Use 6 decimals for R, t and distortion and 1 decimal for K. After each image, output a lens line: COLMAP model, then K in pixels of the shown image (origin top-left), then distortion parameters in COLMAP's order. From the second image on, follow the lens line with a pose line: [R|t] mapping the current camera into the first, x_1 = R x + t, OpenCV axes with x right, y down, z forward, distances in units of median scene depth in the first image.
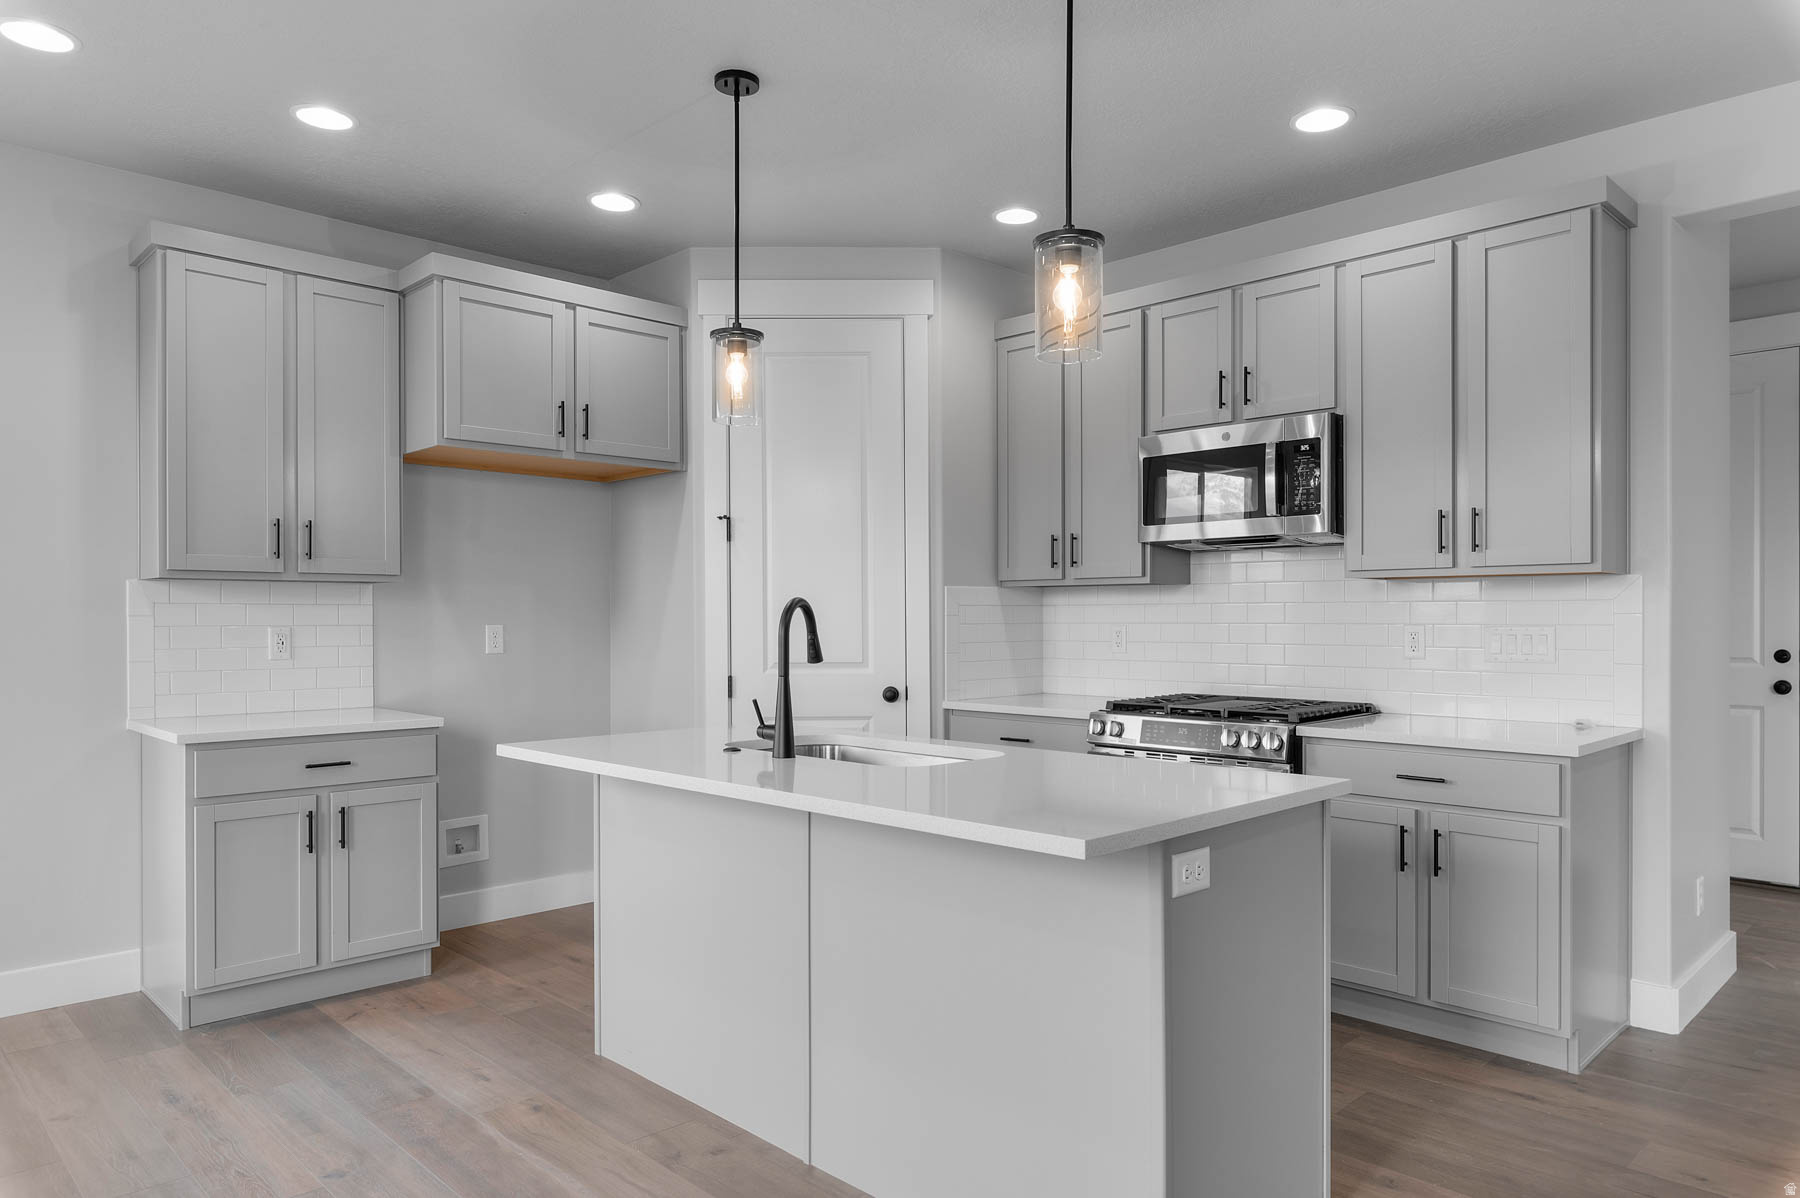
lens RADIAL K [[1138.1, 0, 902.2], [0, 1138.1, 623.0], [0, 0, 1]] dist [-0.000309, -0.000575]
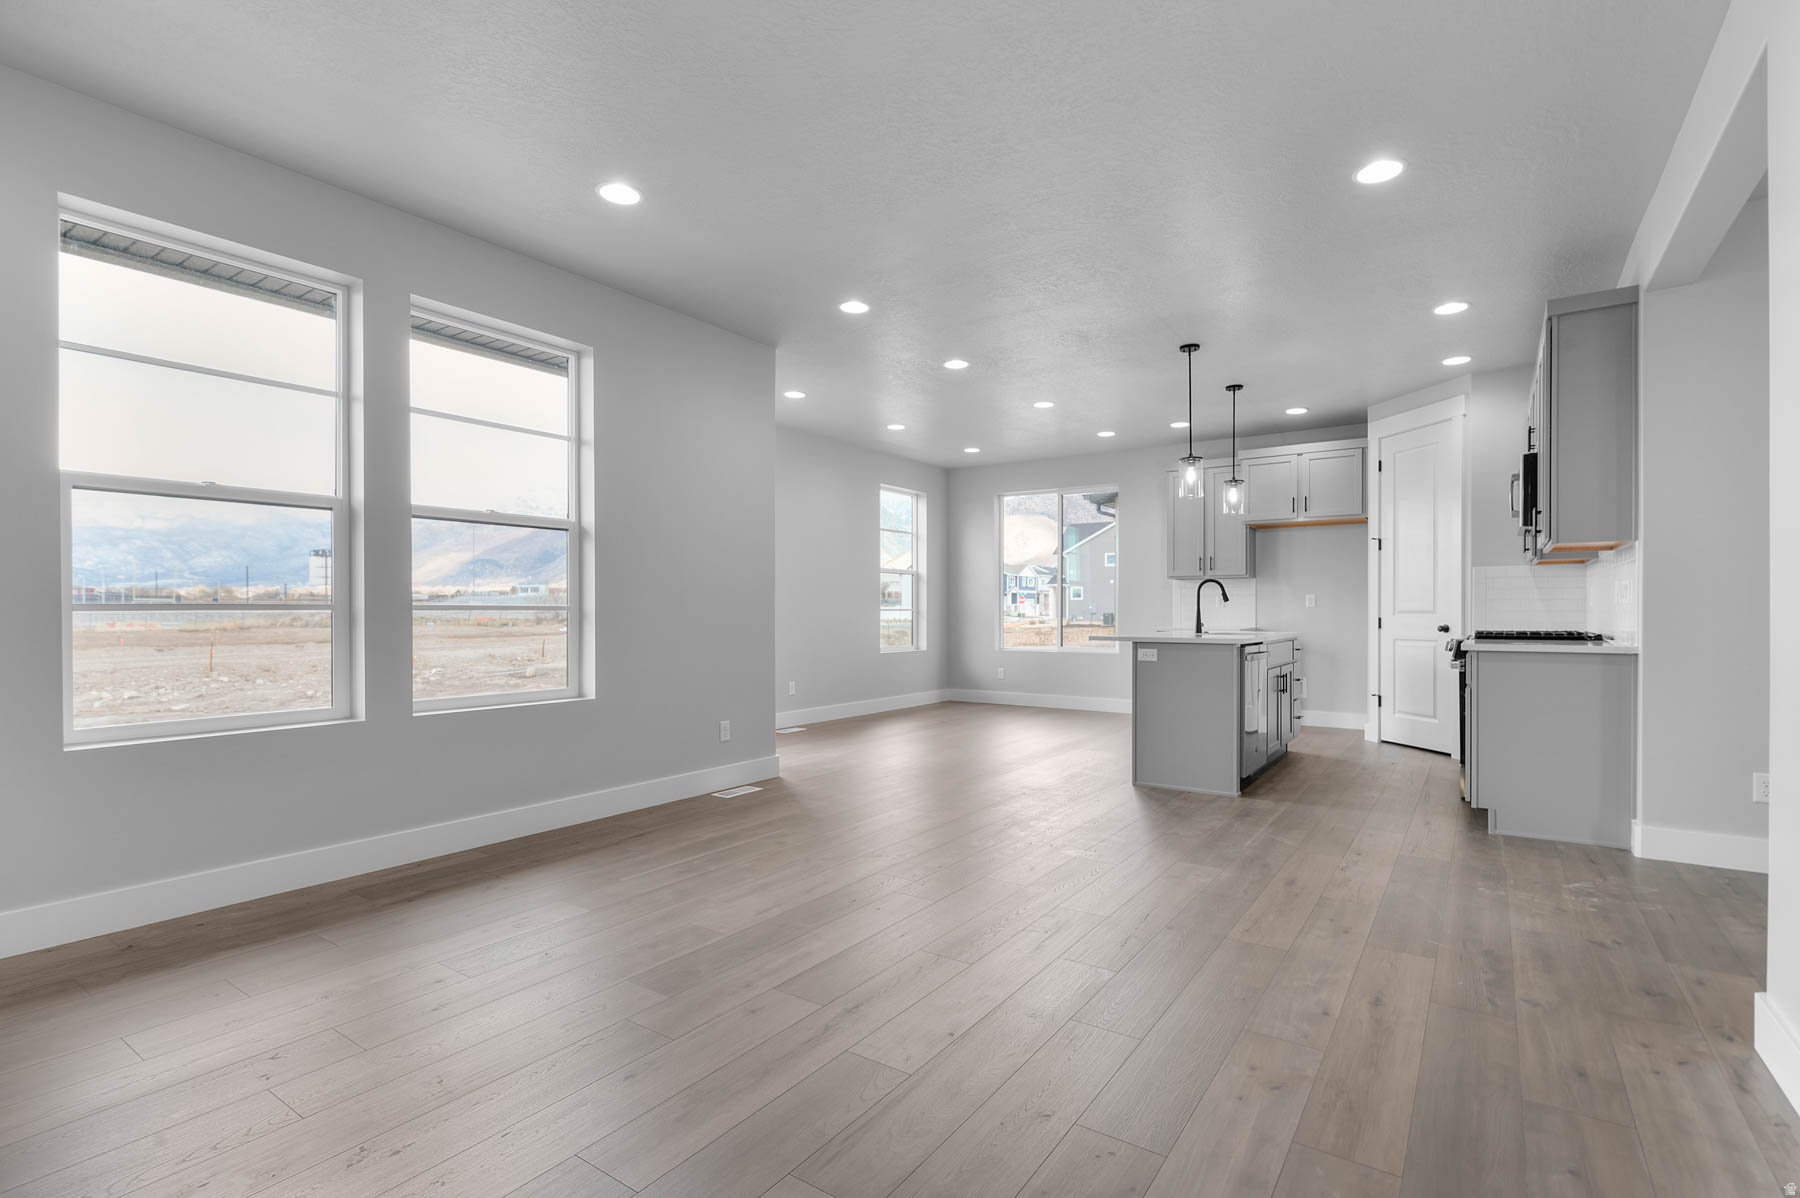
lens RADIAL K [[840.5, 0, 901.9], [0, 840.5, 622.2], [0, 0, 1]] dist [0.002720, 0.000372]
pose [[0.172547, 0.011736, -0.984931, 1.158207], [-0.002384, 0.999931, 0.011497, 0.039706], [0.984998, 0.000364, 0.172563, -0.080004]]
